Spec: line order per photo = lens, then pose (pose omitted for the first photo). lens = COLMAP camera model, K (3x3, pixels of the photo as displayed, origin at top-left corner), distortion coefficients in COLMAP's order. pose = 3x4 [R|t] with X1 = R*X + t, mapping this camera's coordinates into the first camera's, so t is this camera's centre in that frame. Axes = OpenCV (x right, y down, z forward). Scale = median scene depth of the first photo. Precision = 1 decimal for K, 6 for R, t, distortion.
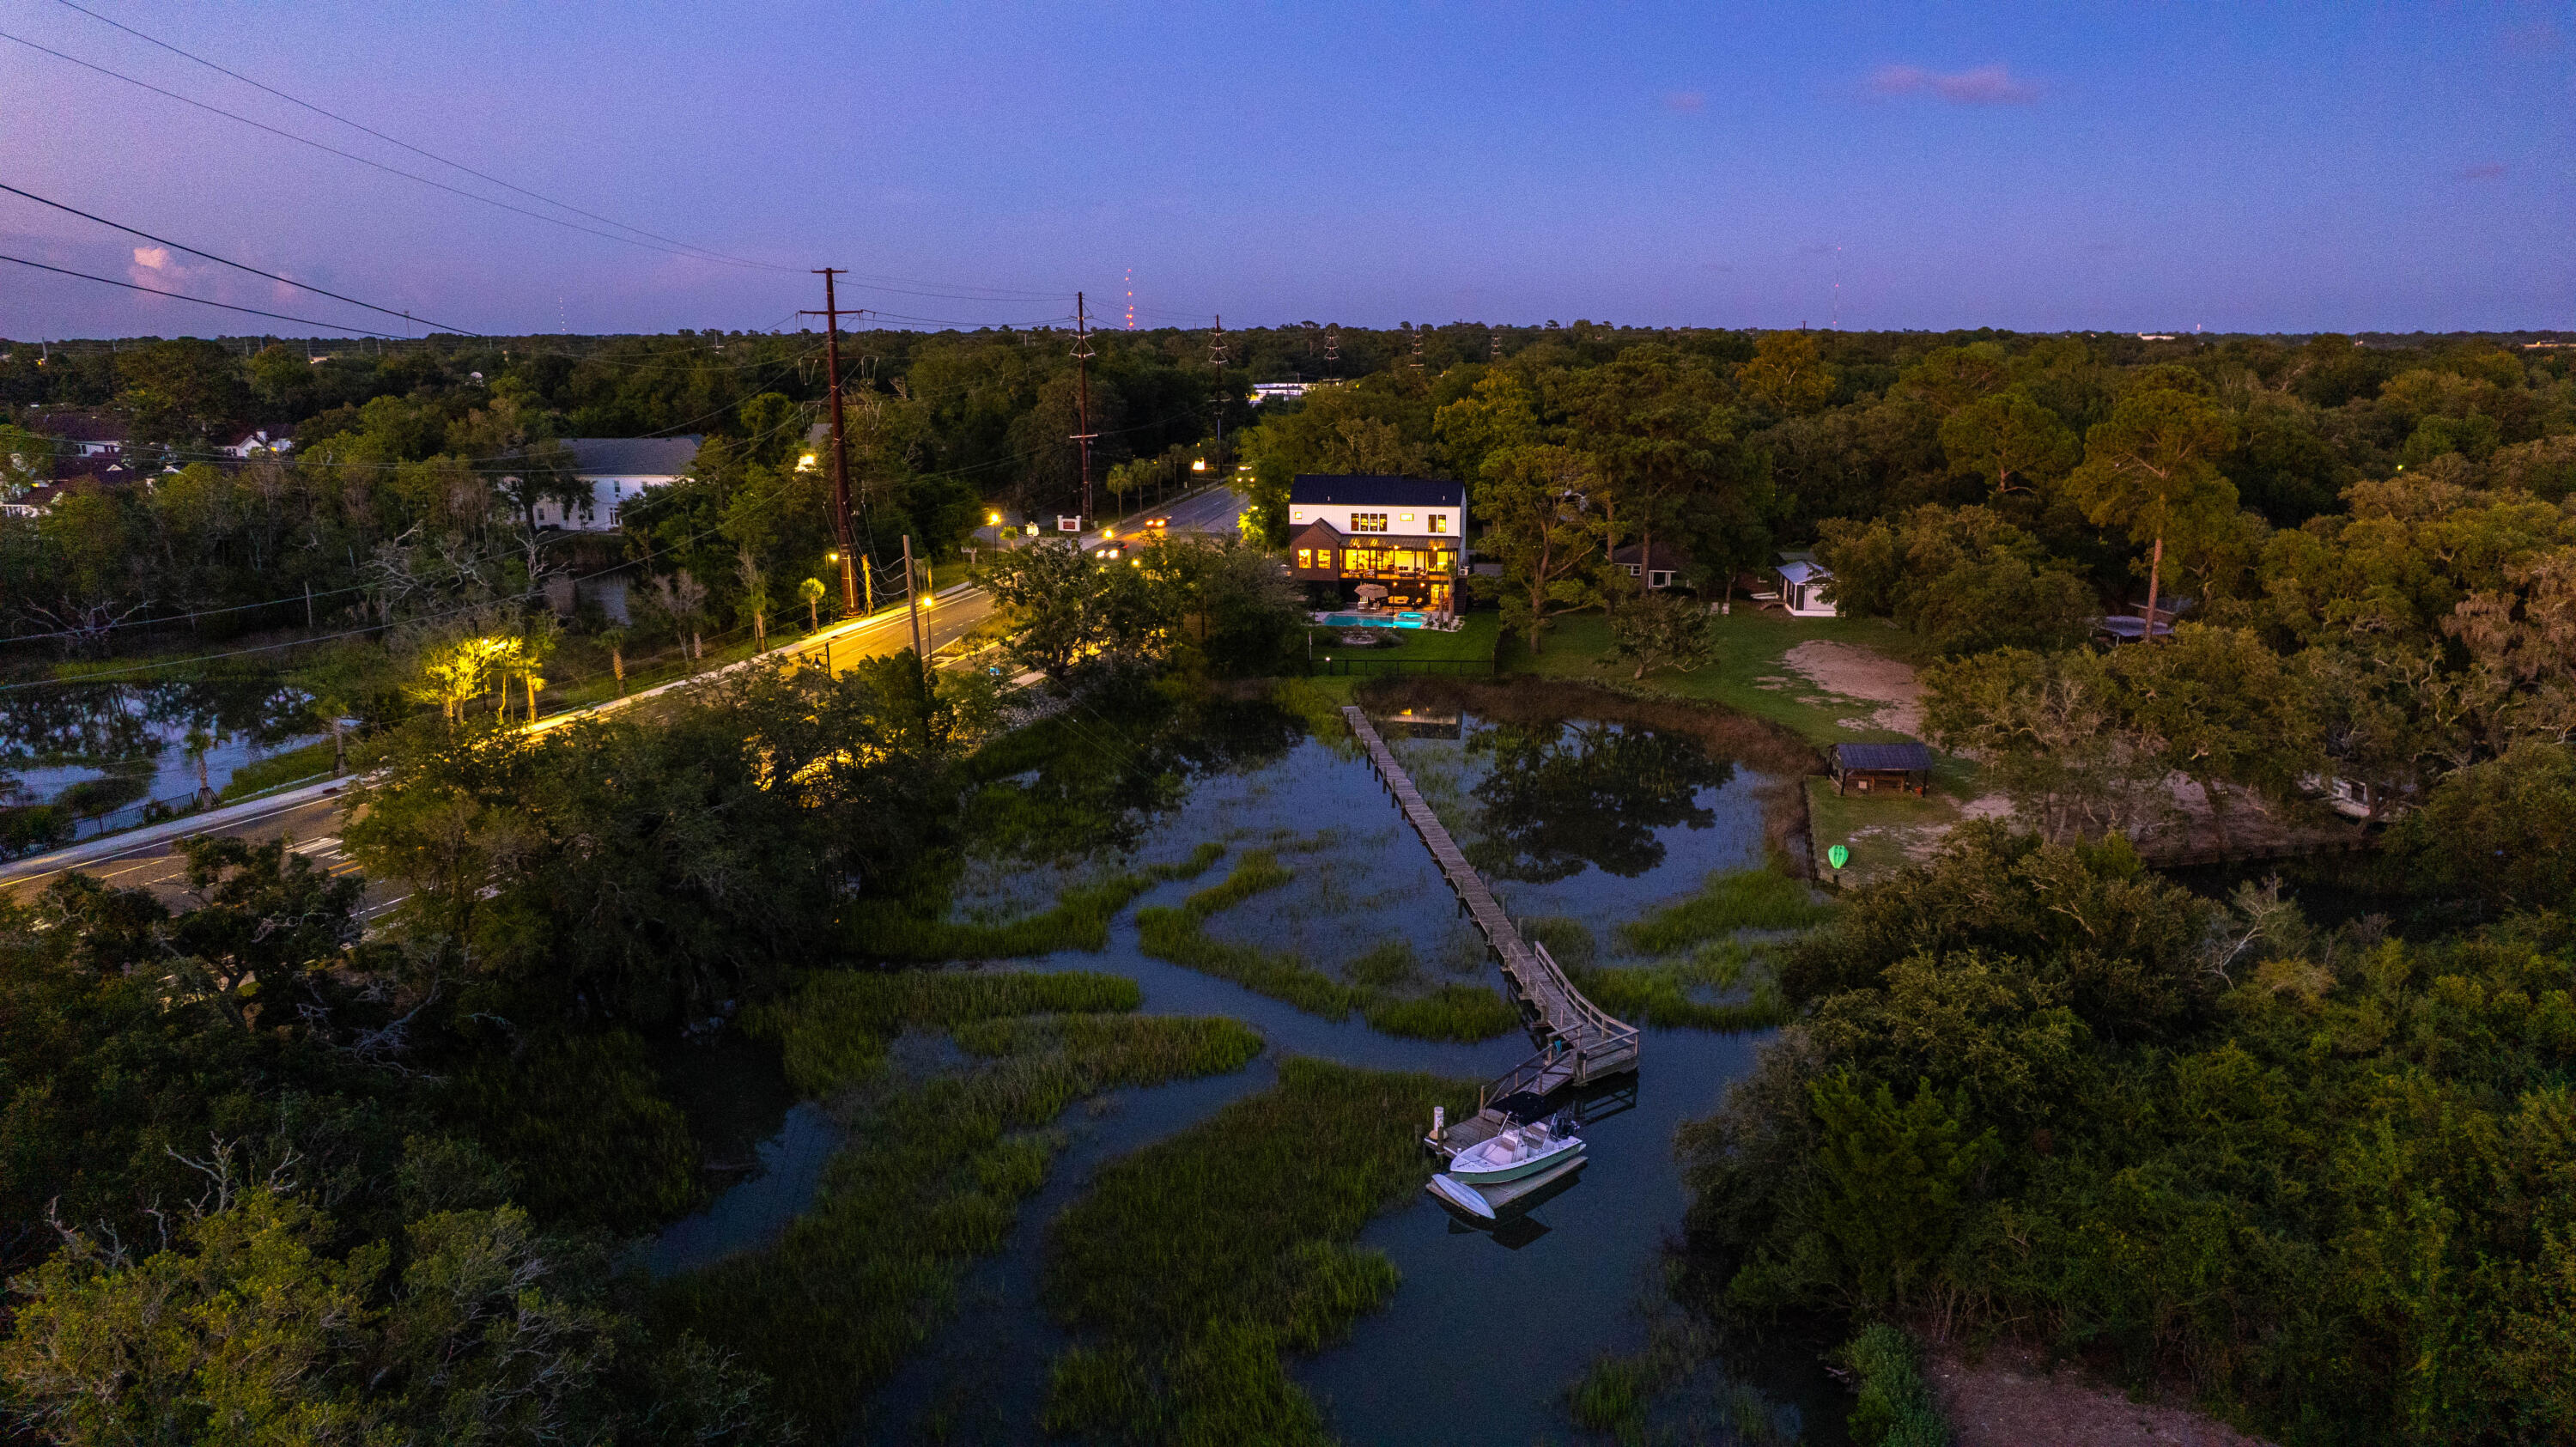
lens RADIAL K [[1655.4, 0, 1305.1], [0, 1655.4, 736.5], [0, 0, 1]] dist [-0.078301, 0.075945]
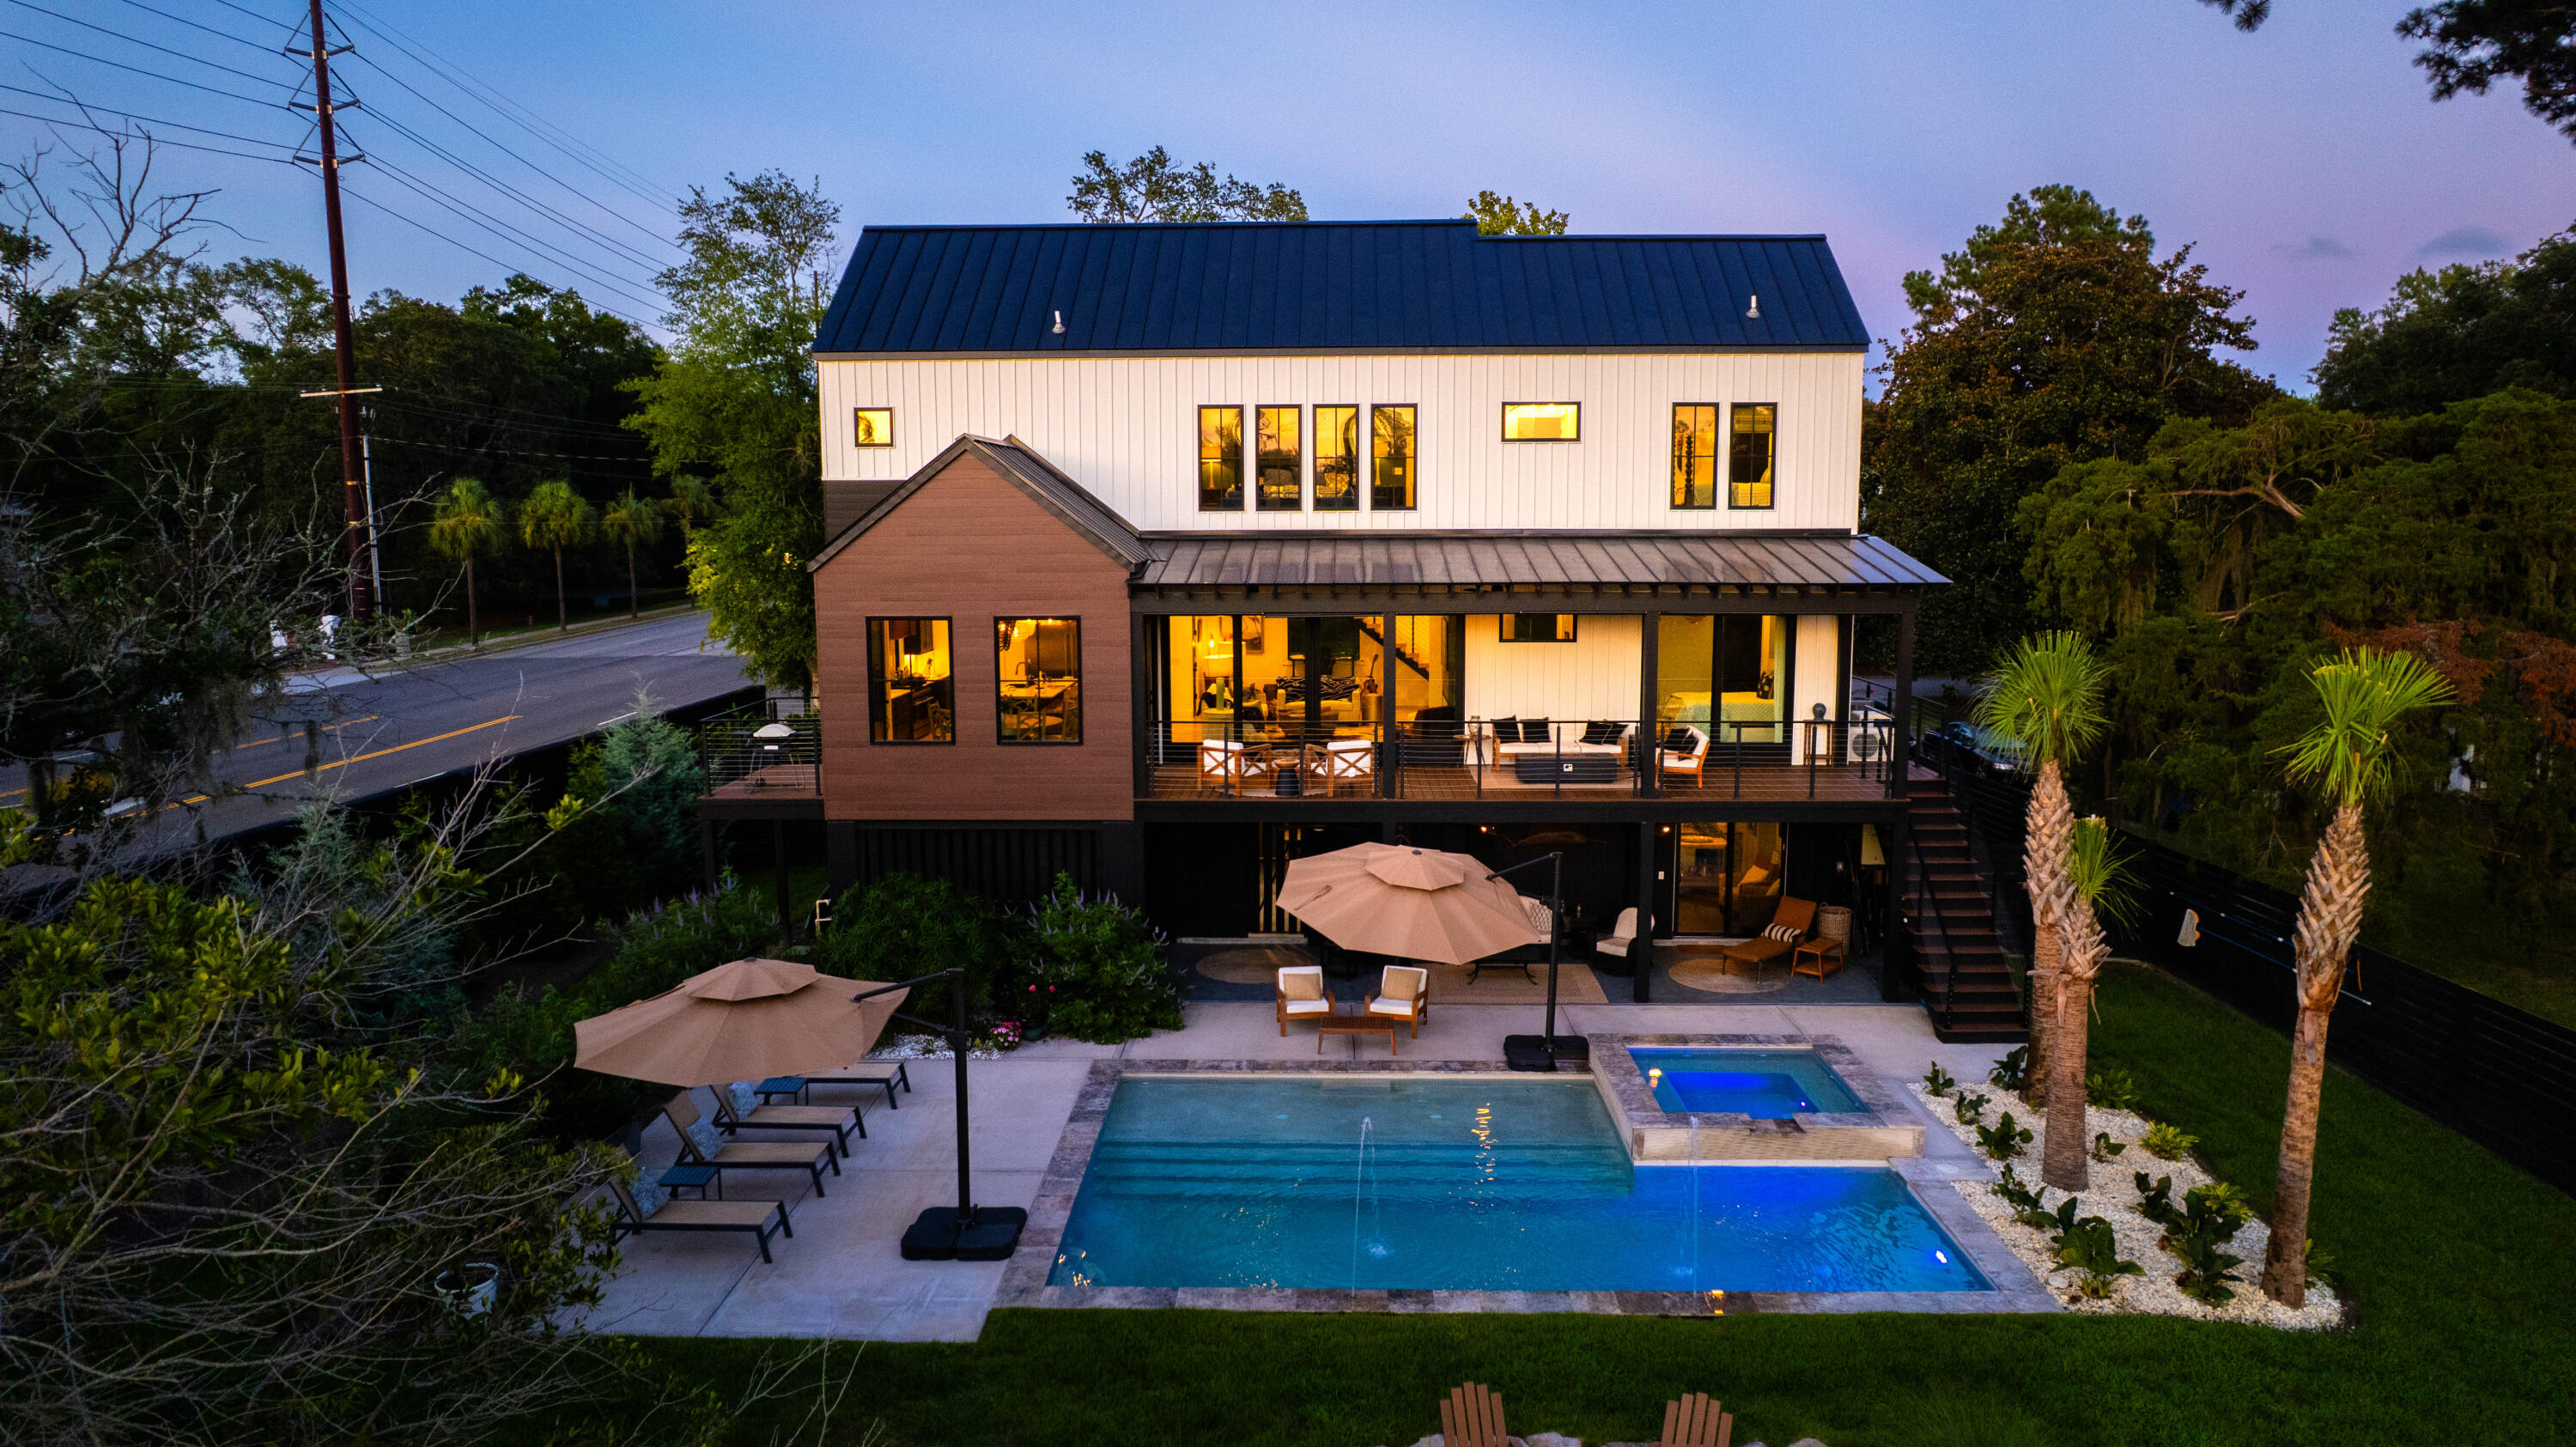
lens RADIAL K [[1655.4, 0, 1305.1], [0, 1655.4, 736.5], [0, 0, 1]] dist [-0.078301, 0.075945]
pose [[0.984316, -0.022476, 0.174974, 0.009154], [0.041298, 0.993647, -0.104686, -0.085385], [-0.171510, 0.110271, 0.978992, 0.848875]]
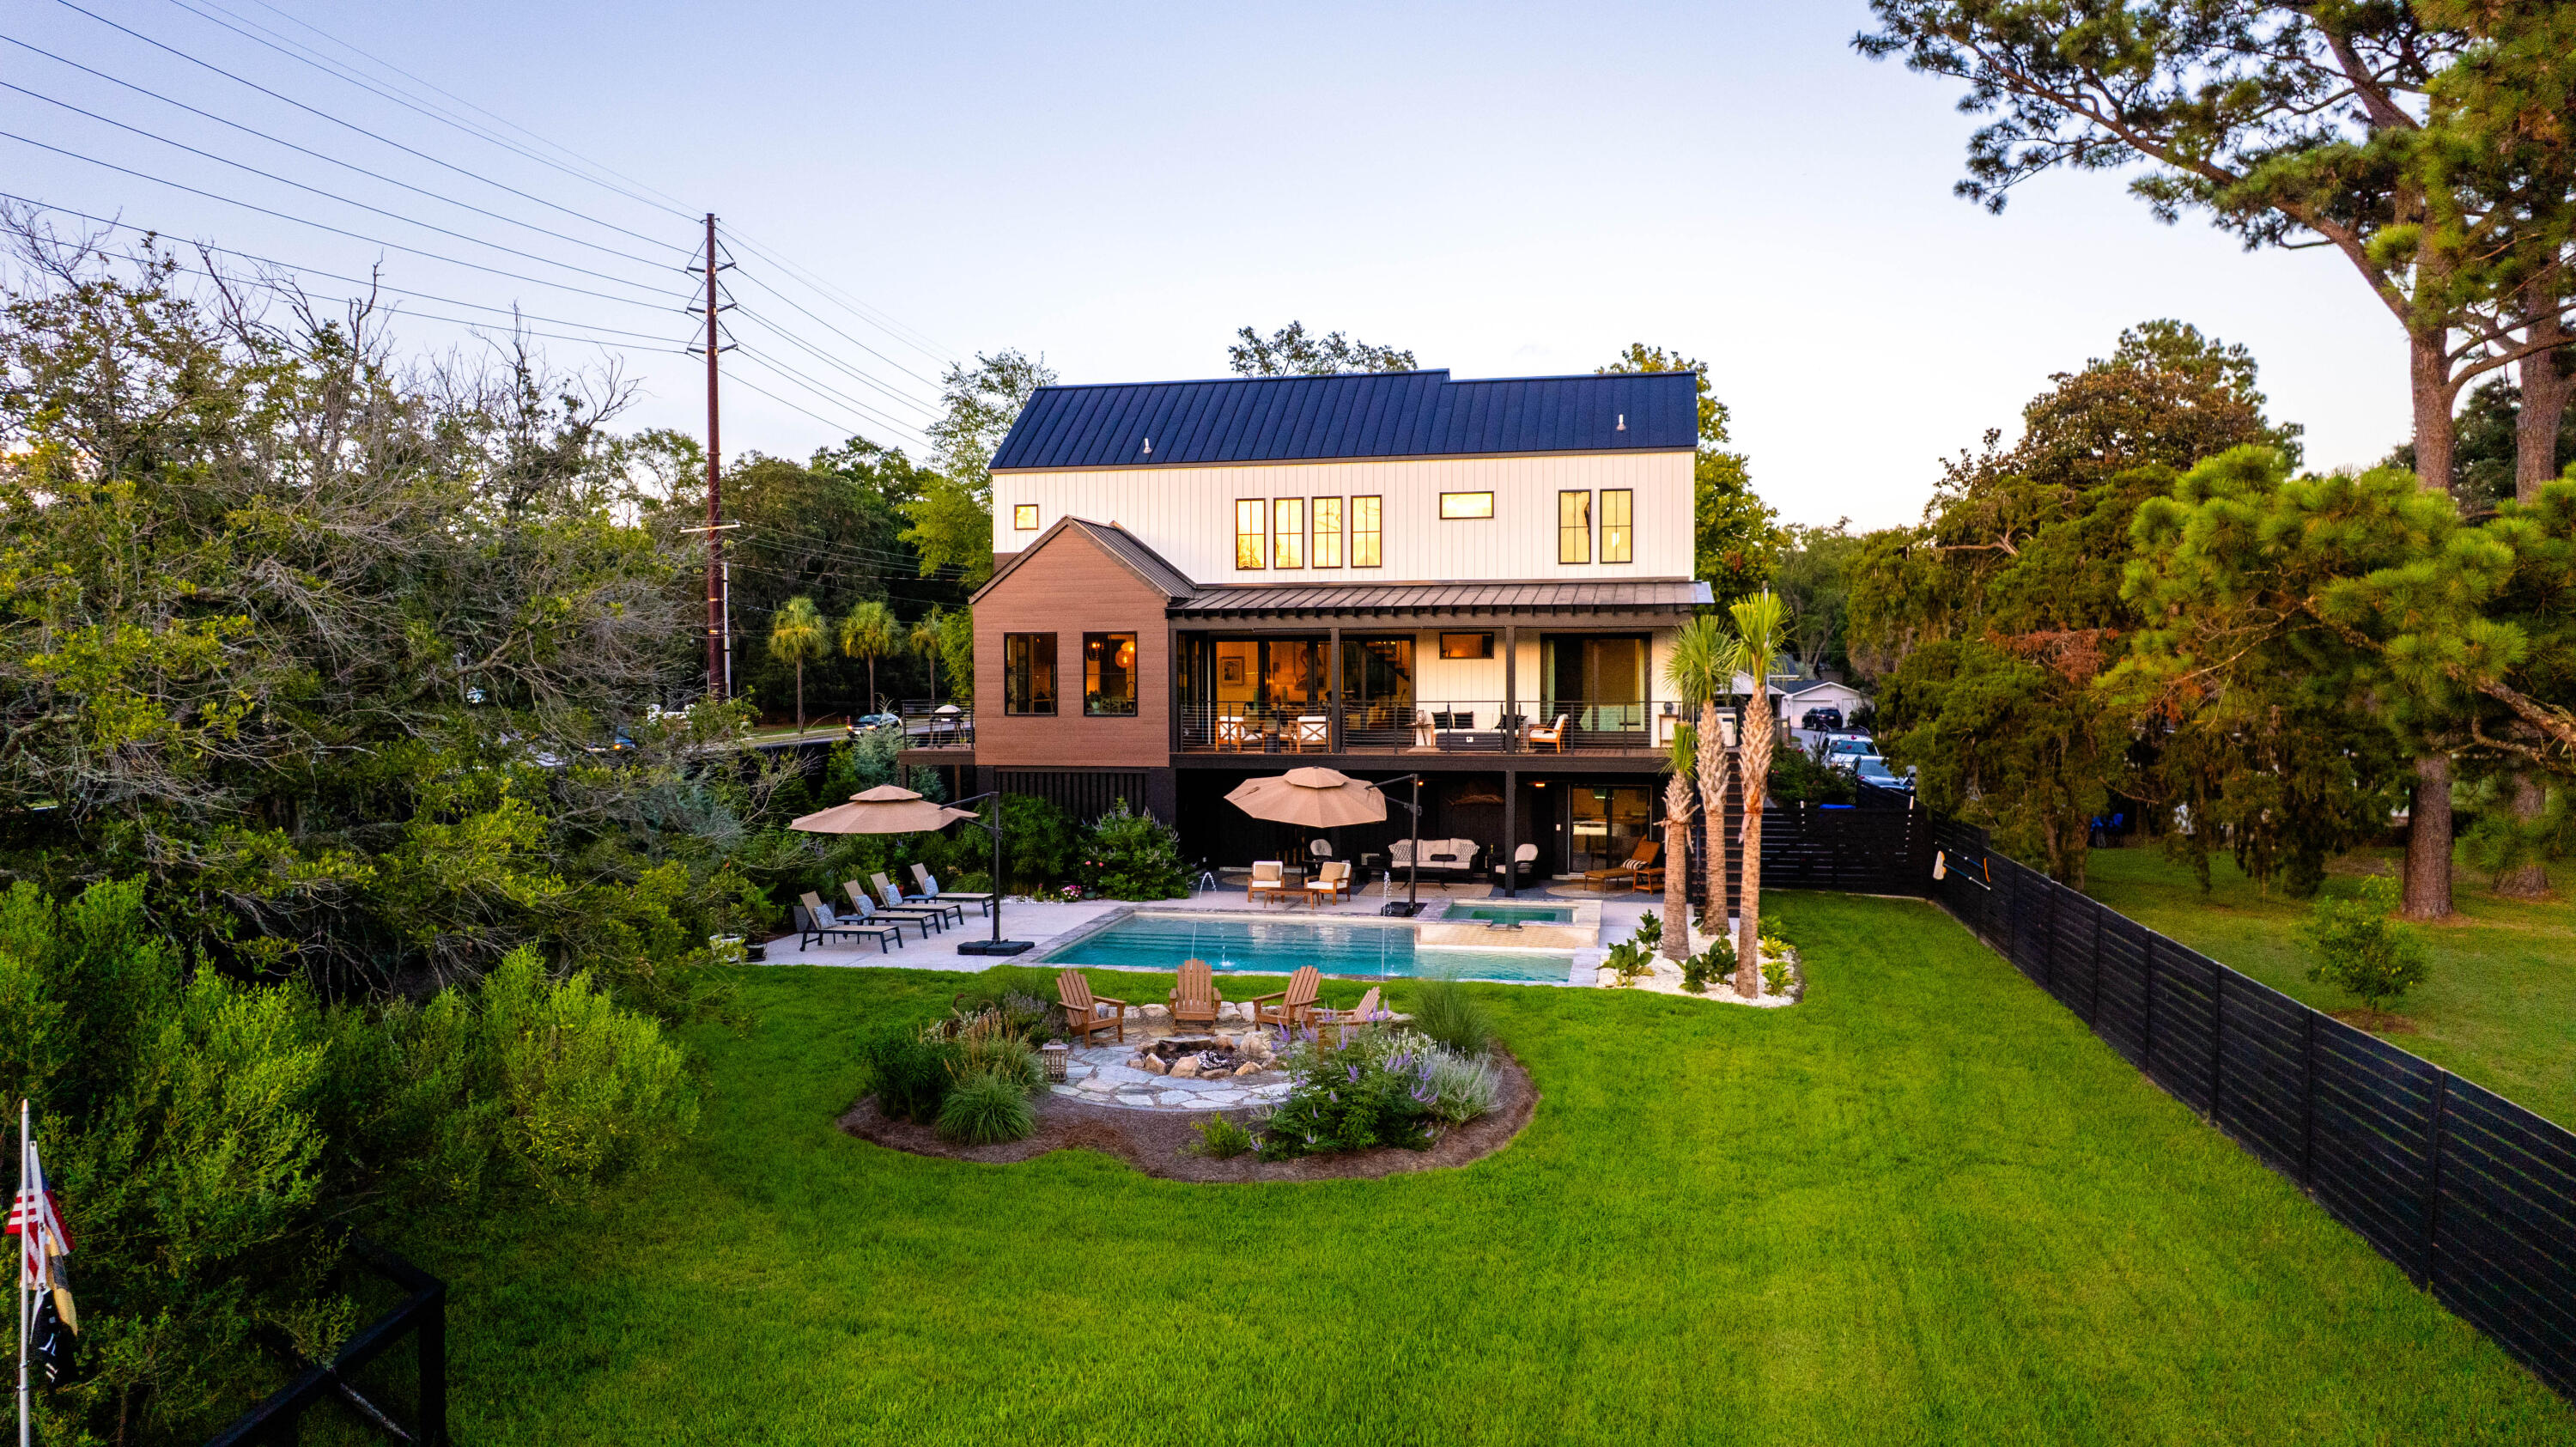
lens RADIAL K [[1655.4, 0, 1305.1], [0, 1655.4, 736.5], [0, 0, 1]] dist [-0.078301, 0.075945]
pose [[0.999973, 0.000844, -0.007343, 0.040363], [-0.002275, 0.980369, -0.197161, -0.053459], [0.007032, 0.197172, 0.980344, 0.776215]]
